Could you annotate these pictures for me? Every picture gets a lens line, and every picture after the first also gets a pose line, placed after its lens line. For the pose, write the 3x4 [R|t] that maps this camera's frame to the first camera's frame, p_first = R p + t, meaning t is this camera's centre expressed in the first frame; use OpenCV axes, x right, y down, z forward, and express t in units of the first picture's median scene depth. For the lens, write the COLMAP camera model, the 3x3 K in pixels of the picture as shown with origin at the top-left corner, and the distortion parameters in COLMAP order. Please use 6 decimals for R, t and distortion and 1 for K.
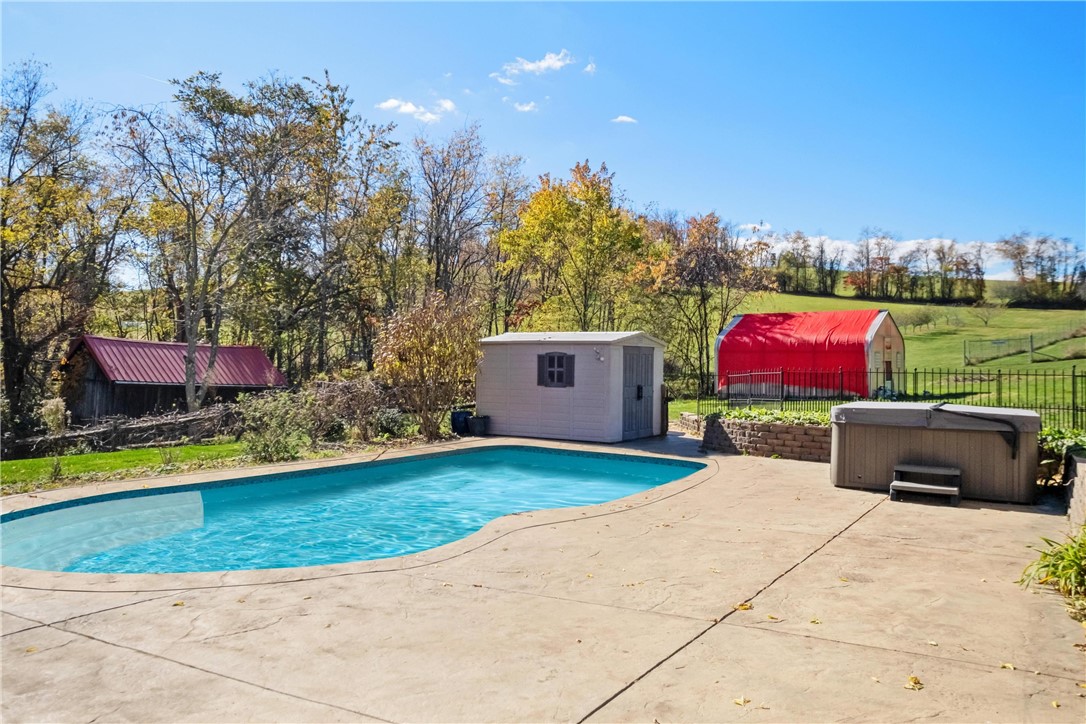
lens RADIAL K [[838.5, 0, 543.0], [0, 838.5, 362.0], [0, 0, 1]] dist [0.000486, 0.000336]
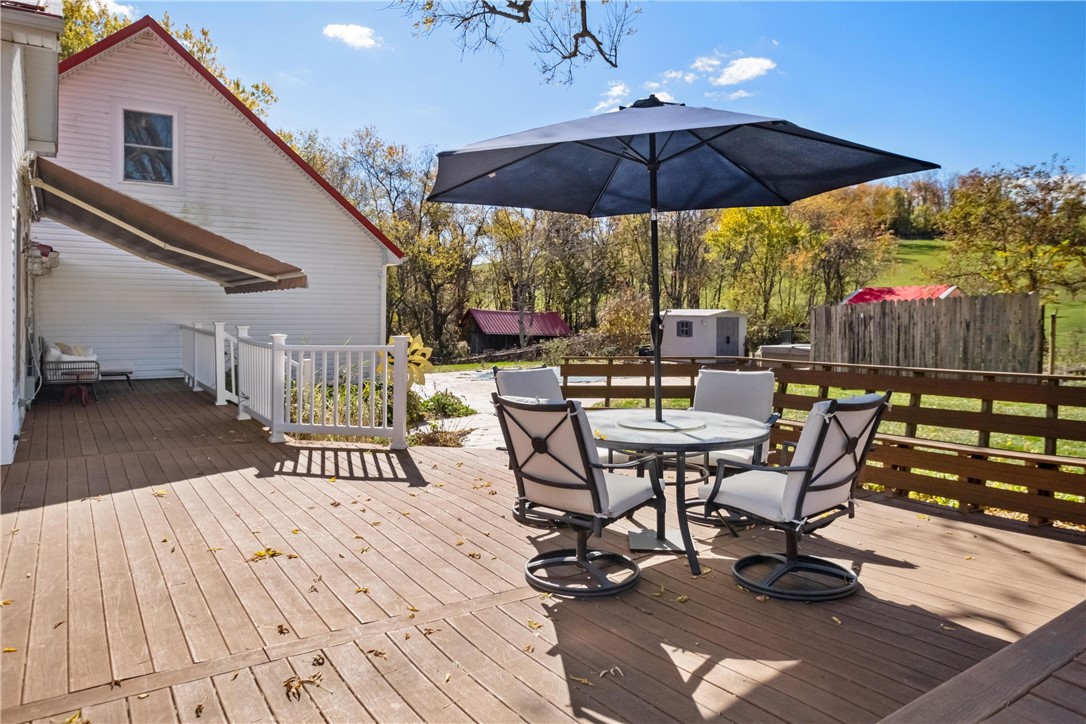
lens RADIAL K [[689.8, 0, 543.0], [0, 689.8, 362.0], [0, 0, 1]] dist [-0.000202, -0.000025]
pose [[0.935729, 0.016932, -0.352312, 0.202449], [0.007763, 0.997617, 0.068563, -0.020019], [0.352634, -0.066892, 0.933368, -0.508223]]
